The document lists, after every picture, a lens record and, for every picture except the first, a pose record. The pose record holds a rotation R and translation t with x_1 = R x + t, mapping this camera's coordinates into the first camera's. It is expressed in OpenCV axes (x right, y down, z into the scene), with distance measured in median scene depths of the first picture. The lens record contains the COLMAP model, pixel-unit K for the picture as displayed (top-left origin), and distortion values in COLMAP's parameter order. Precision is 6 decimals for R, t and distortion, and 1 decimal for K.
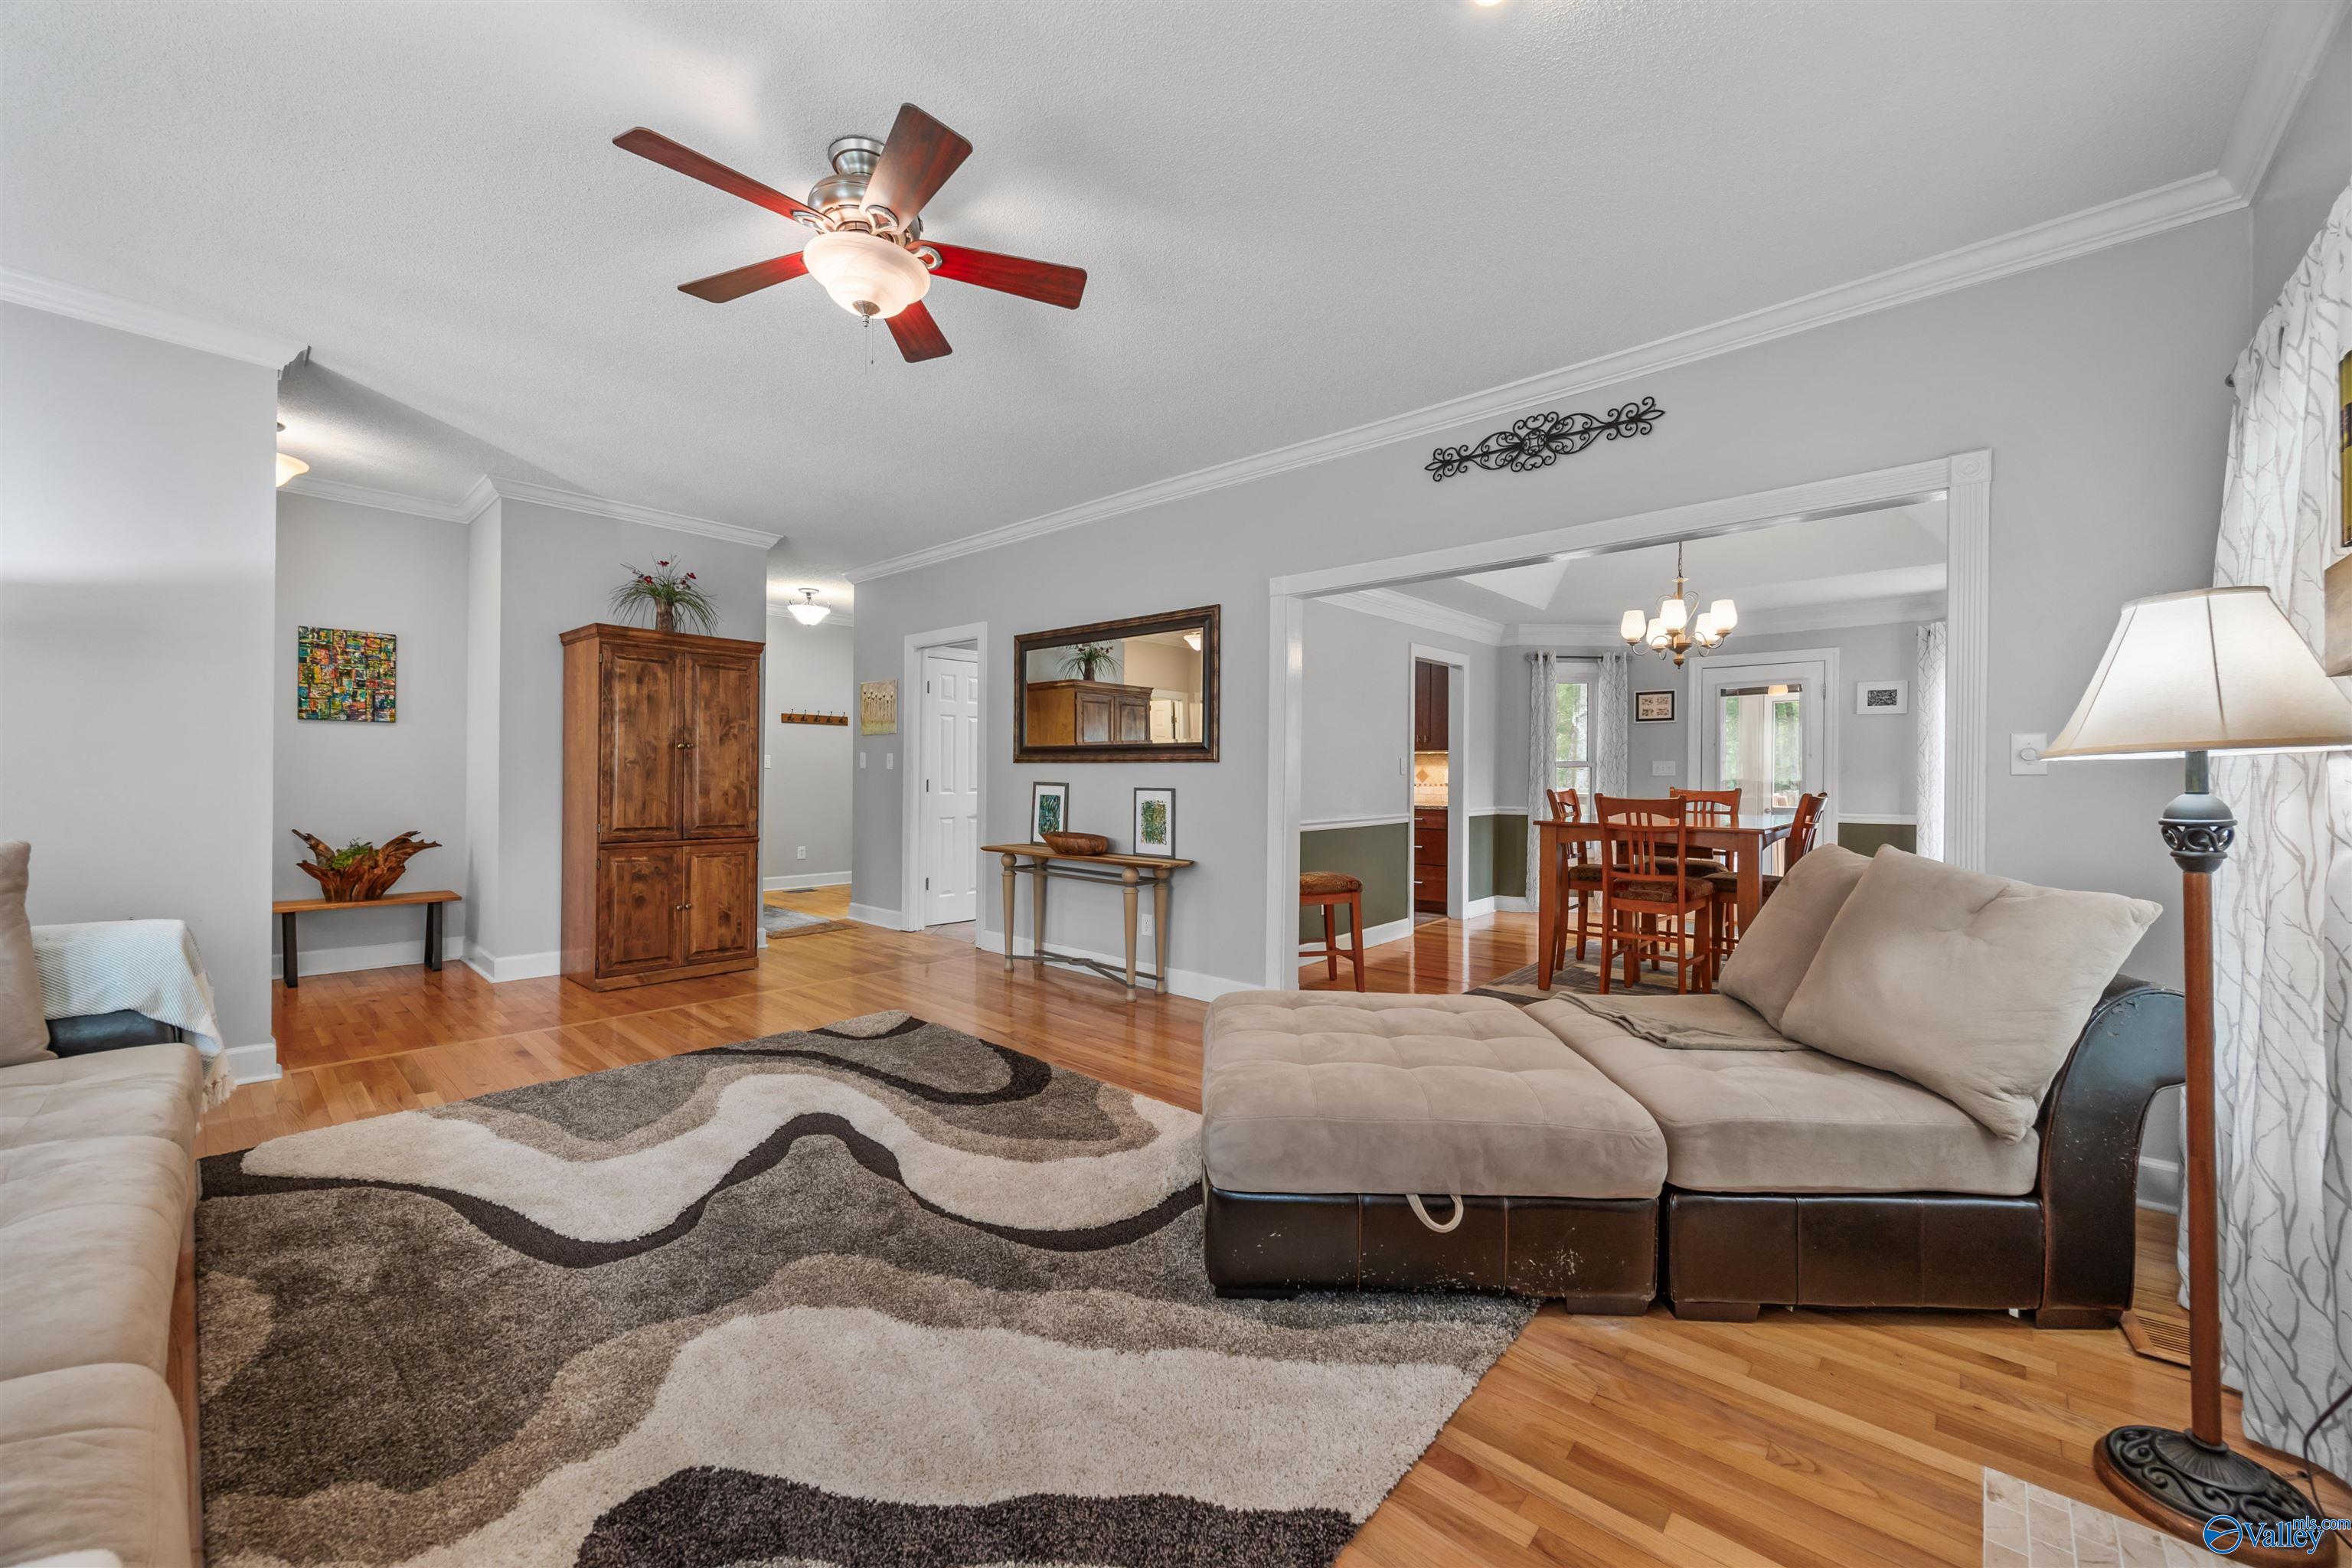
lens RADIAL K [[894.6, 0, 1176.2], [0, 894.6, 777.5], [0, 0, 1]] dist [-0.000958, -0.000324]
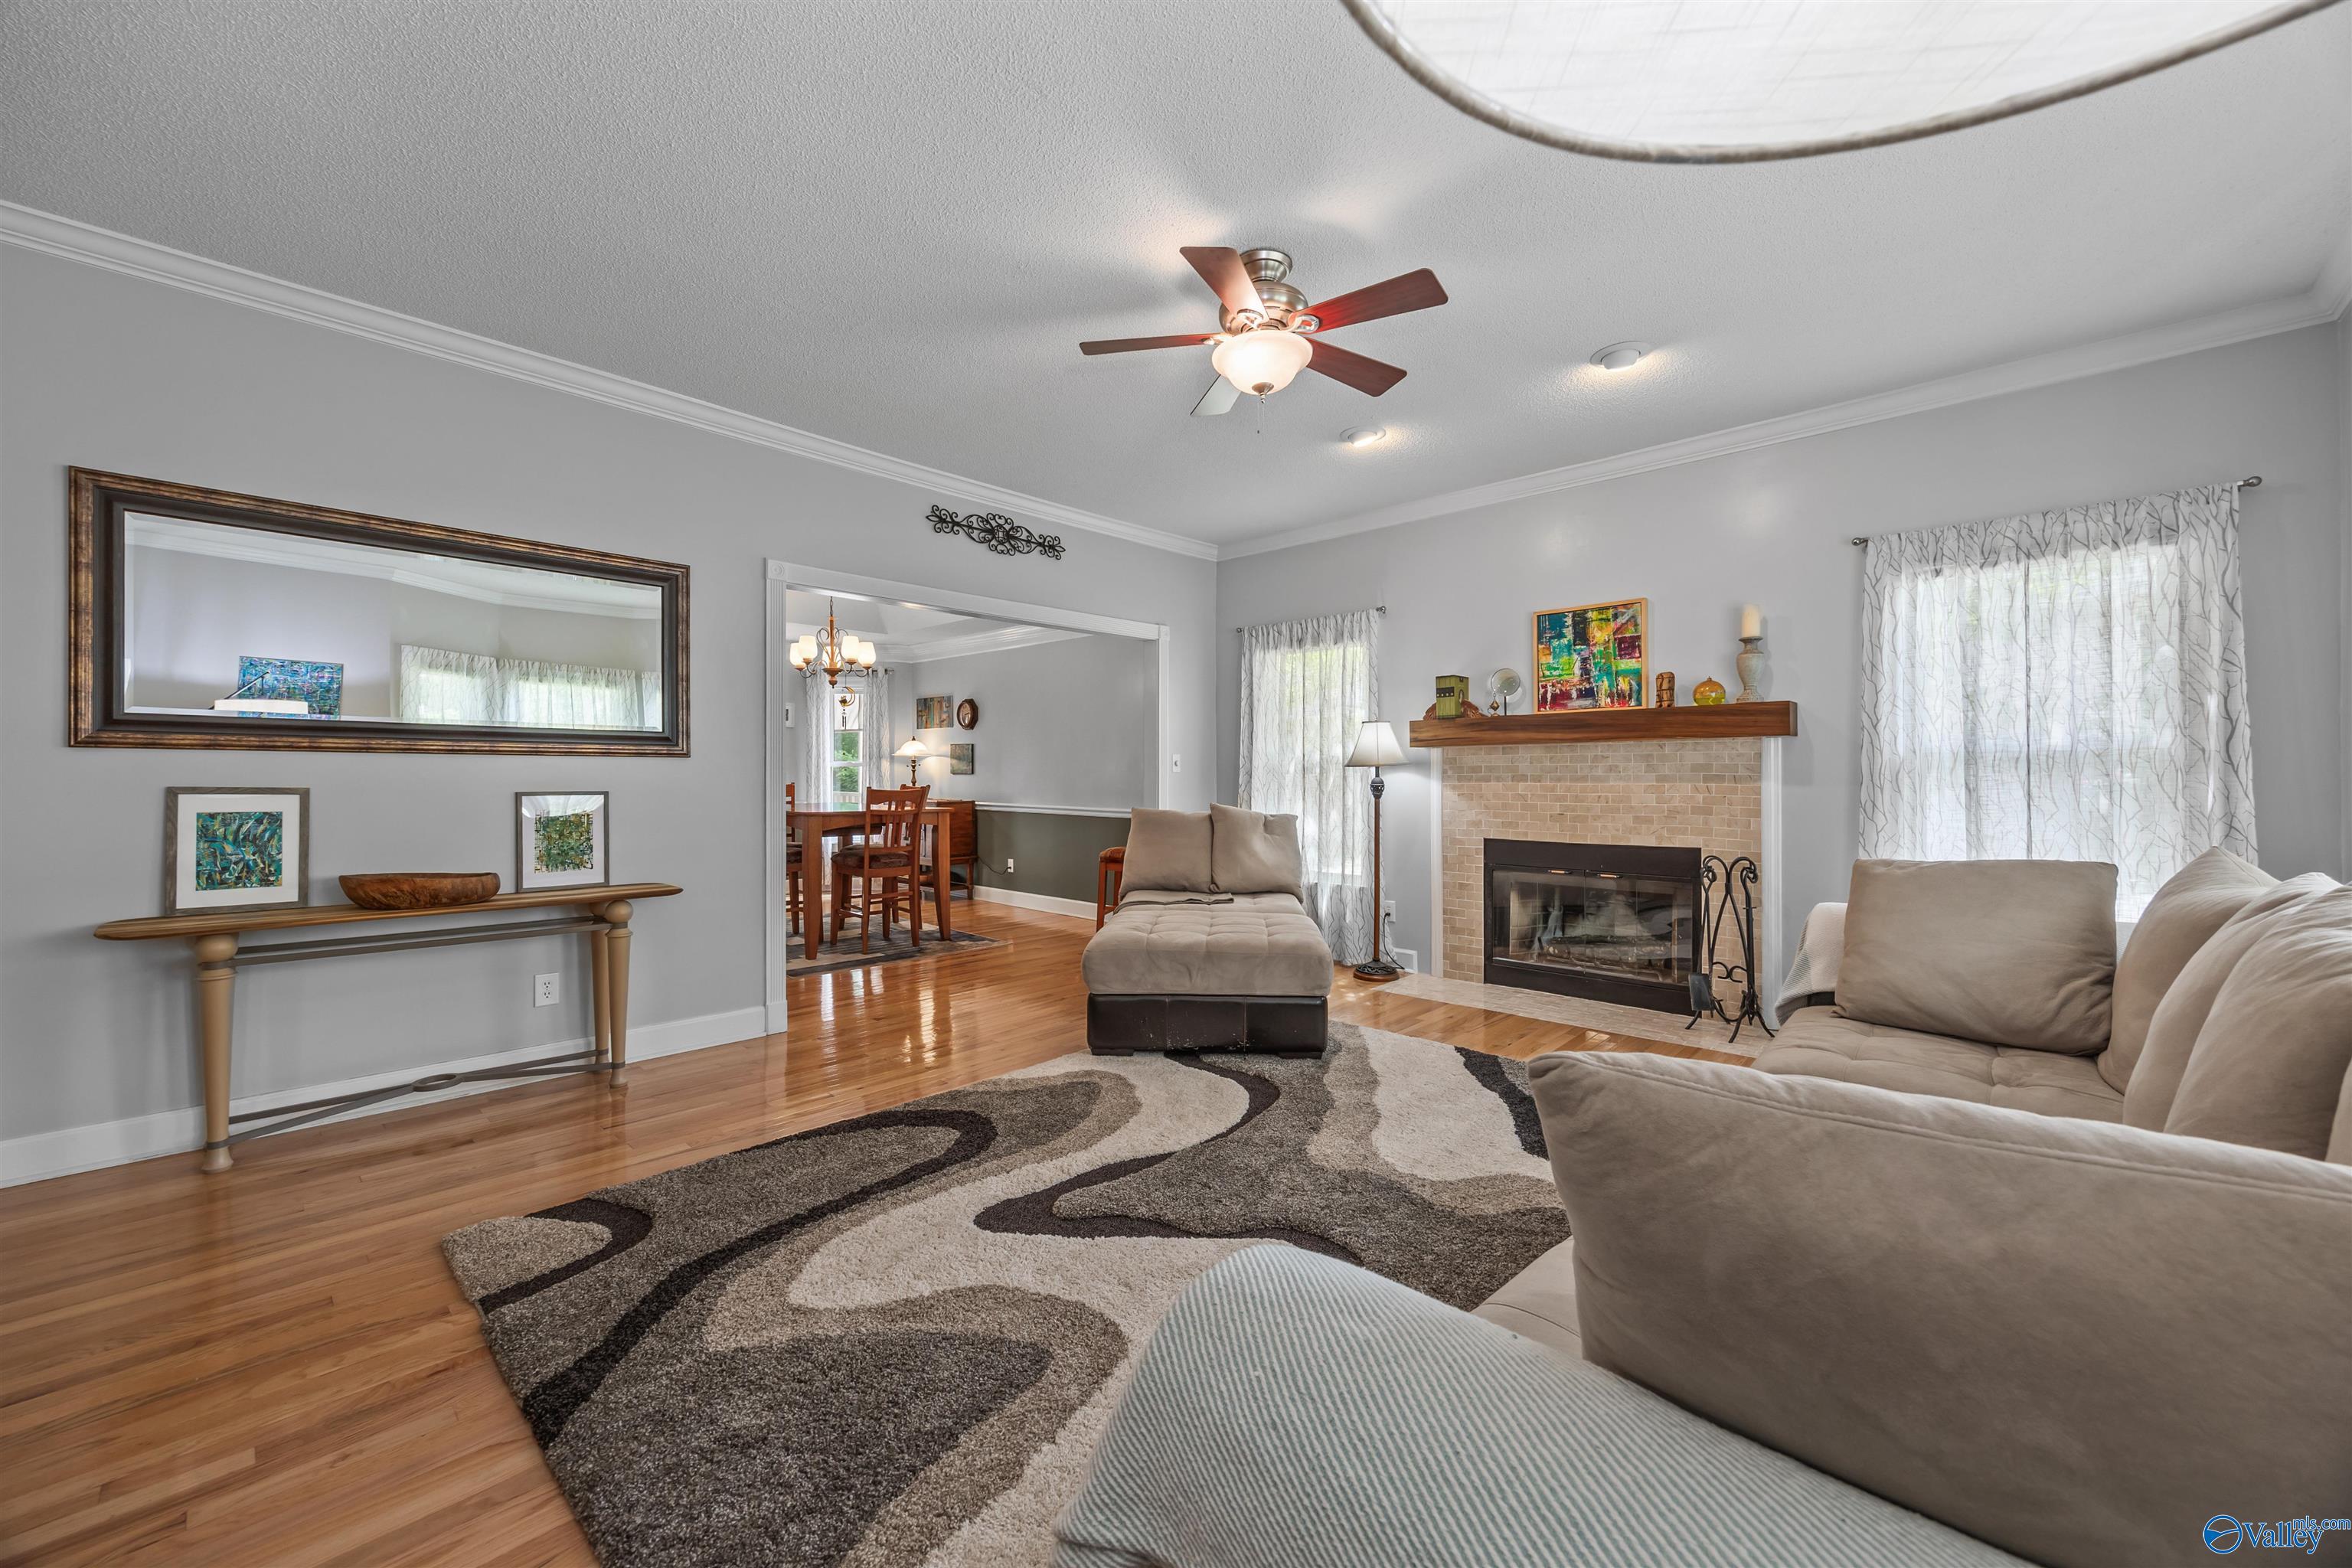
lens RADIAL K [[897.1, 0, 1169.7], [0, 897.1, 780.3], [0, 0, 1]] dist [-0.002404, 0.000334]
pose [[0.023217, -0.013079, 0.999645, -0.749704], [-0.000292, 0.999914, 0.013090, -0.007061], [-0.999730, -0.000596, 0.023211, 0.528914]]
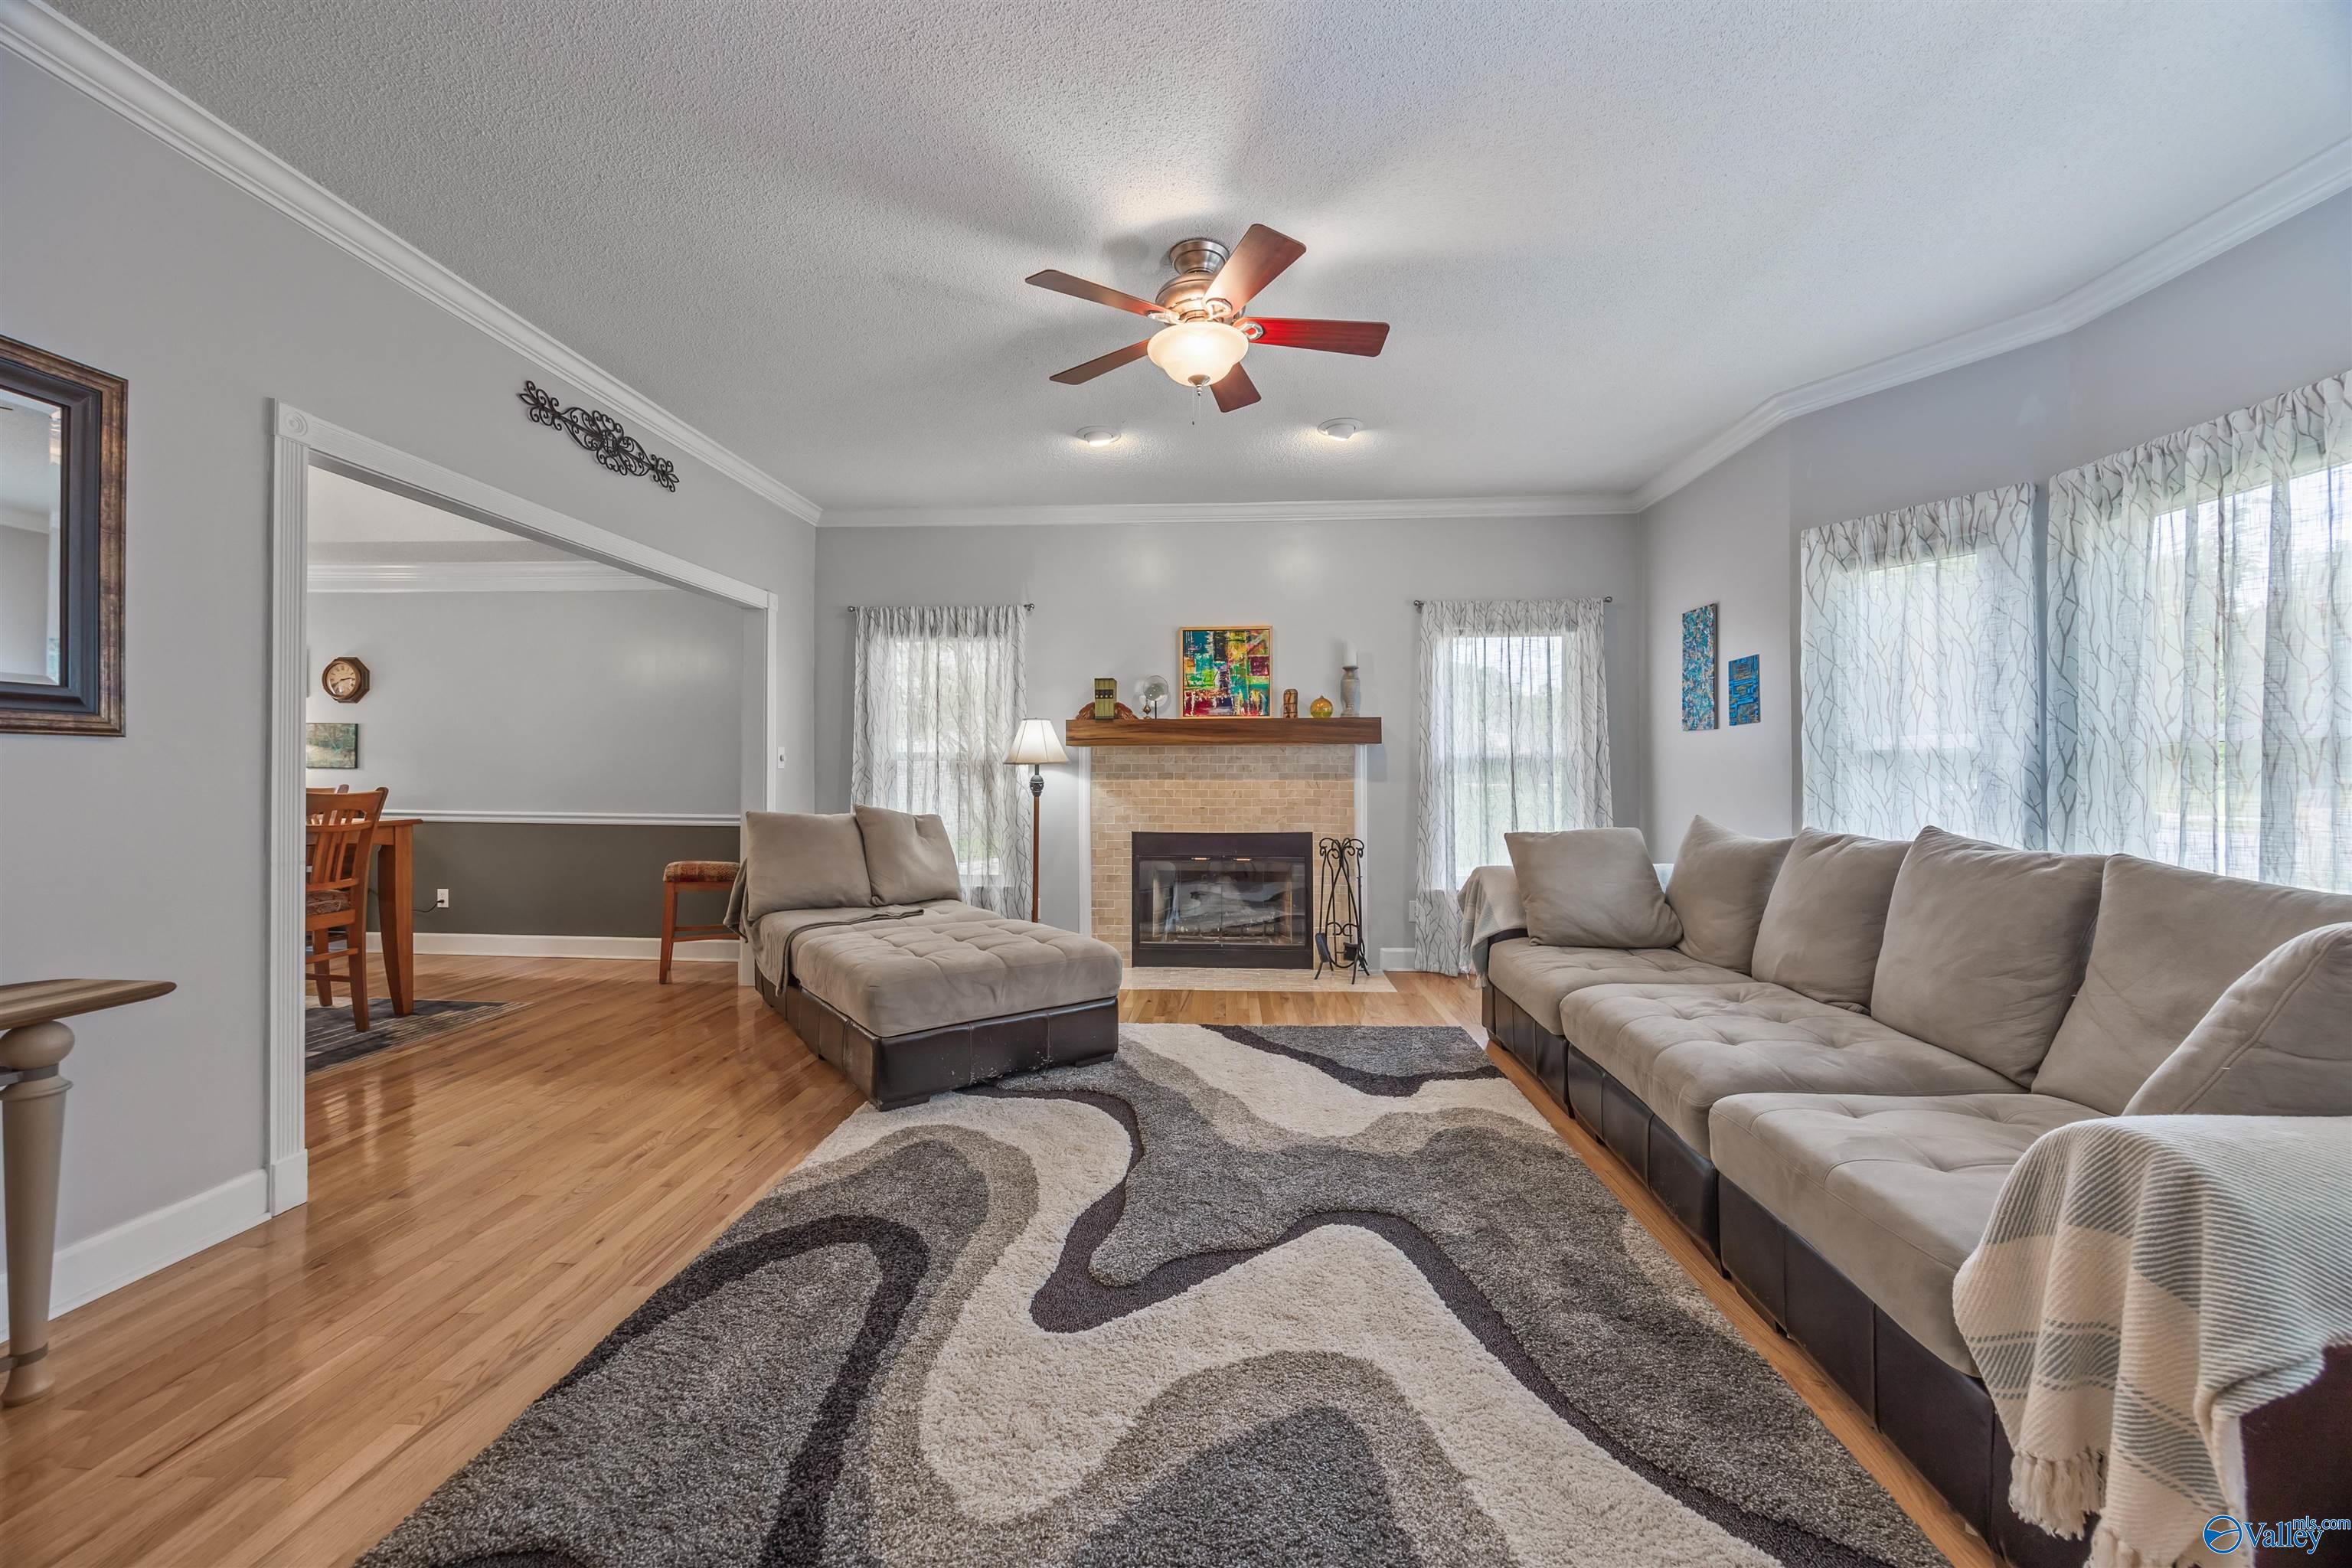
lens RADIAL K [[893.0, 0, 1172.6], [0, 893.0, 775.0], [0, 0, 1]] dist [-0.005118, 0.000111]
pose [[-0.623049, -0.009873, 0.782120, -0.601697], [-0.007219, 0.999950, 0.006872, -0.005325], [-0.782149, -0.001365, -0.623090, 0.849428]]
